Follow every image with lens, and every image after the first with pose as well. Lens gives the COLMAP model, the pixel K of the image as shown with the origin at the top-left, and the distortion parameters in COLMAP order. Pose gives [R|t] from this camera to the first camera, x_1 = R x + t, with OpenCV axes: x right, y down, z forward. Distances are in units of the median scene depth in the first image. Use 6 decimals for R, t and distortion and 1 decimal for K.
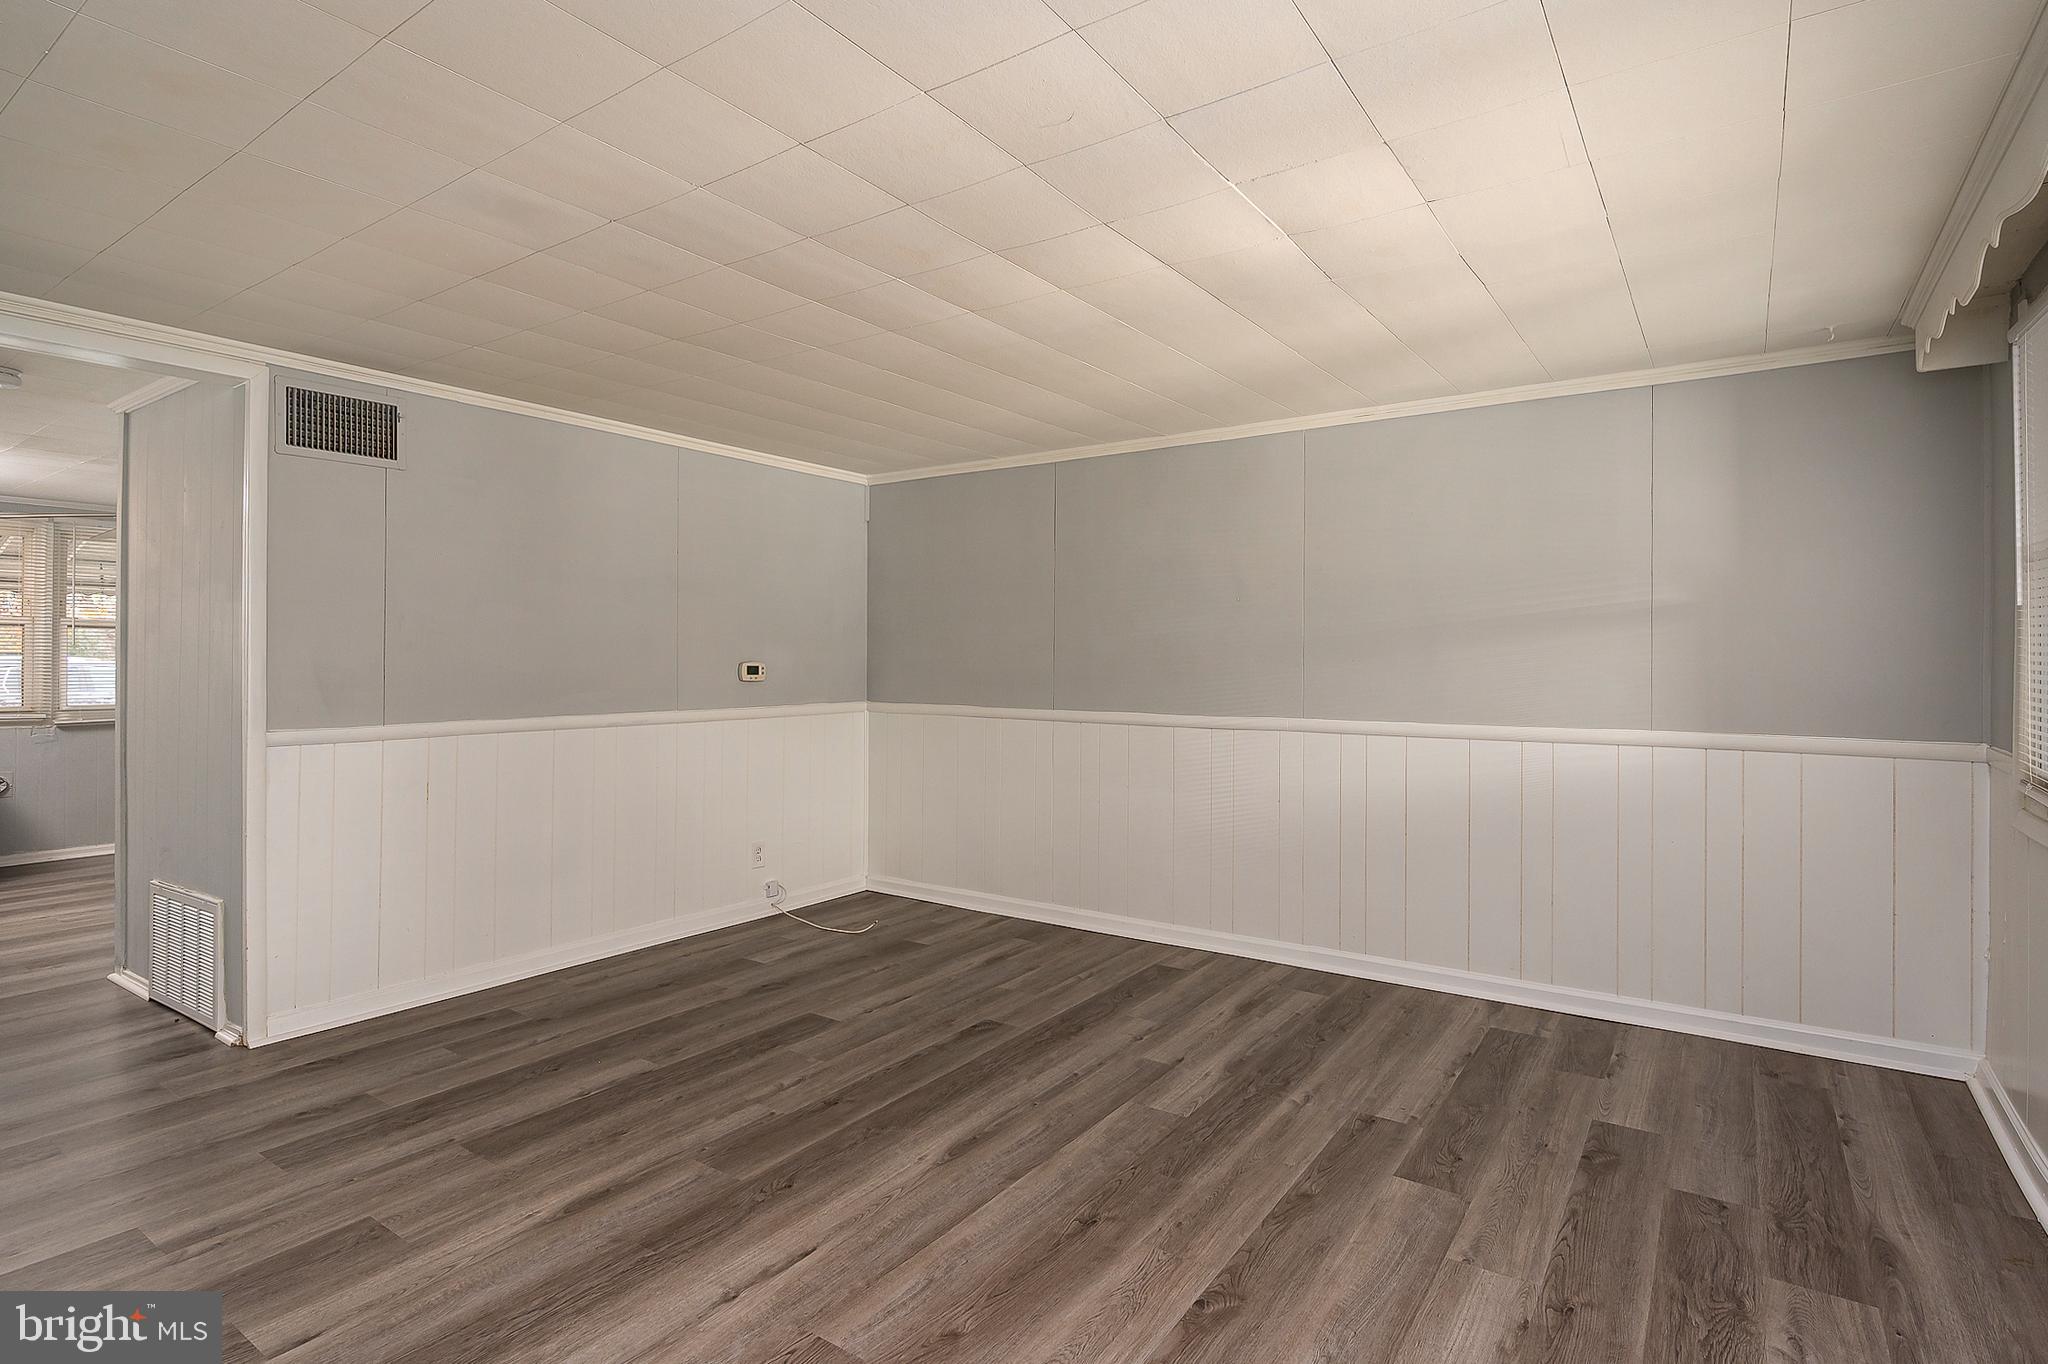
lens RADIAL K [[1030.3, 0, 1019.1], [0, 1030.3, 670.2], [0, 0, 1]] dist [-0.005775, 0.000360]
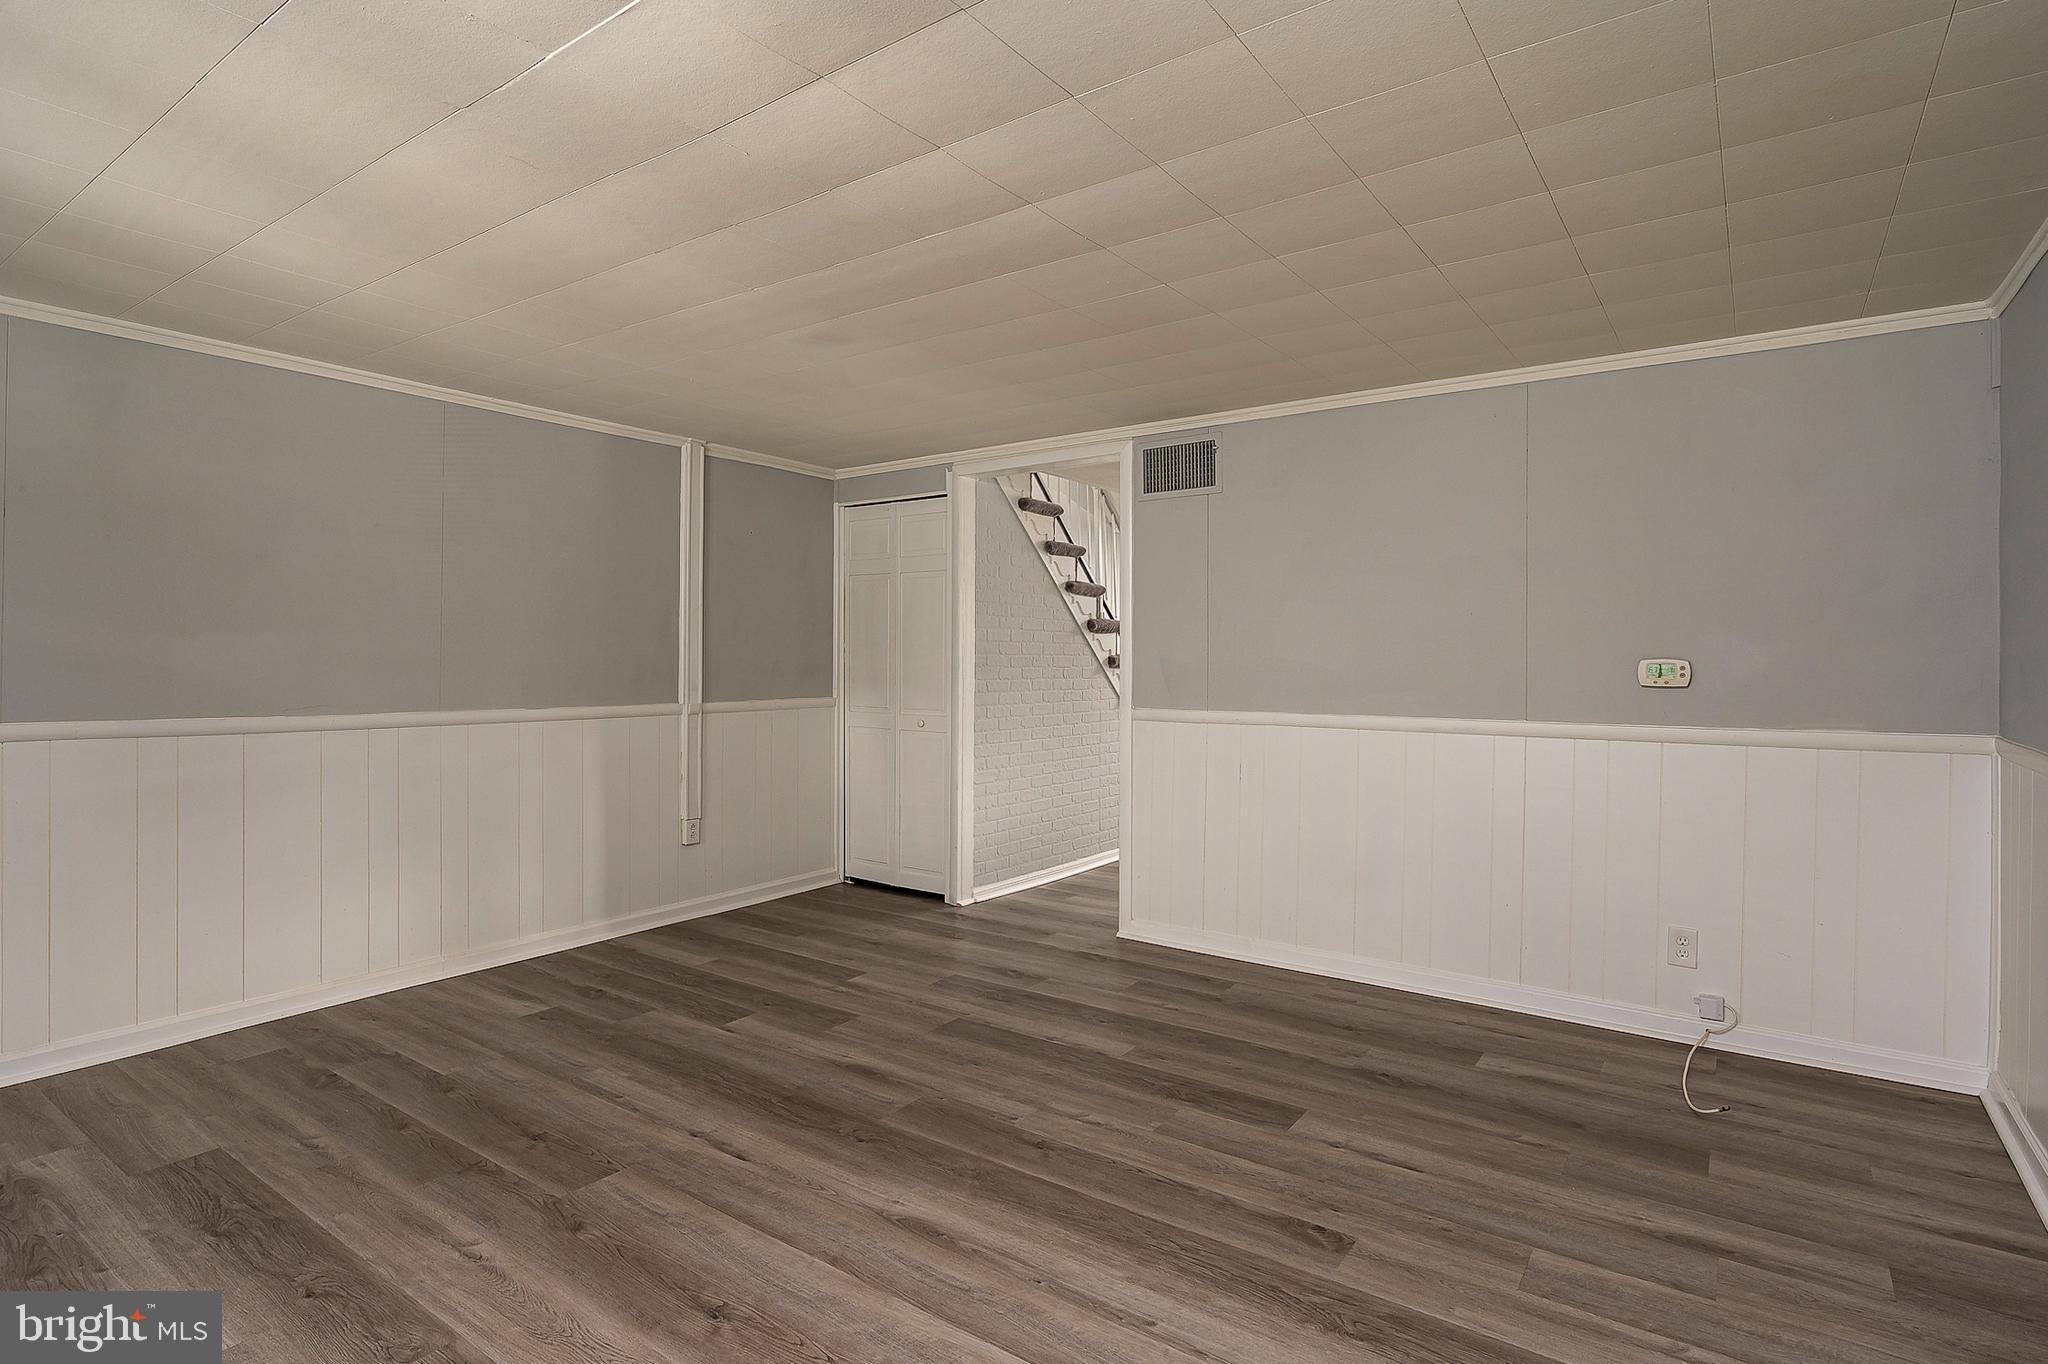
lens RADIAL K [[1030.3, 0, 1018.6], [0, 1030.3, 668.0], [0, 0, 1]] dist [-0.005775, 0.000360]
pose [[-0.013926, 0.010521, -0.999848, 0.606190], [-0.010262, 0.999890, 0.010665, -0.007035], [0.999850, 0.010408, -0.013816, 0.835506]]
